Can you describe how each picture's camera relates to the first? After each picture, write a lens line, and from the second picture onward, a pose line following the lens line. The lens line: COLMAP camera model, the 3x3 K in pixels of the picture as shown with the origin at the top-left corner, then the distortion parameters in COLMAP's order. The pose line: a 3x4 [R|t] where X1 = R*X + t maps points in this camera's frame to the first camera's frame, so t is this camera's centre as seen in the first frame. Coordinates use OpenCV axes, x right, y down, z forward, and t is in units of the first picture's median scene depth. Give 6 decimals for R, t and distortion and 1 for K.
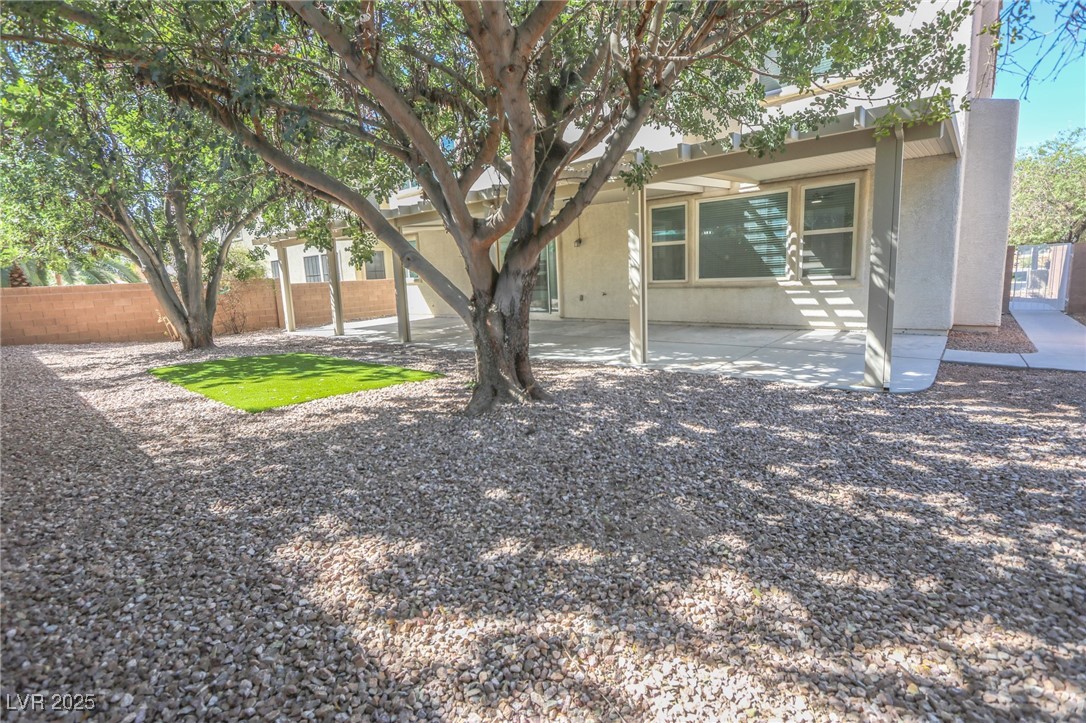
lens RADIAL K [[494.5, 0, 536.3], [0, 494.5, 352.2], [0, 0, 1]] dist [-0.013553, 0.000048]
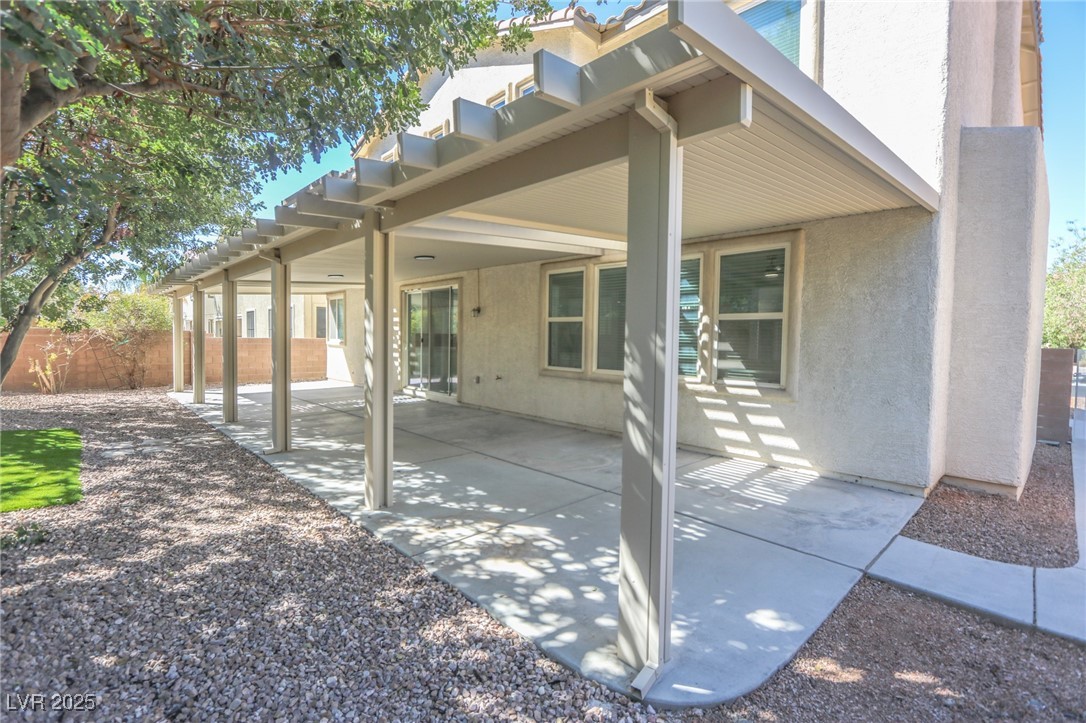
lens RADIAL K [[499.6, 0, 530.9], [0, 499.6, 359.9], [0, 0, 1]] dist [-0.013380, 0.000496]
pose [[0.993118, 0.064800, -0.097556, 0.353556], [-0.075129, 0.991499, -0.106228, -0.088282], [0.089843, 0.112827, 0.989544, 0.289906]]
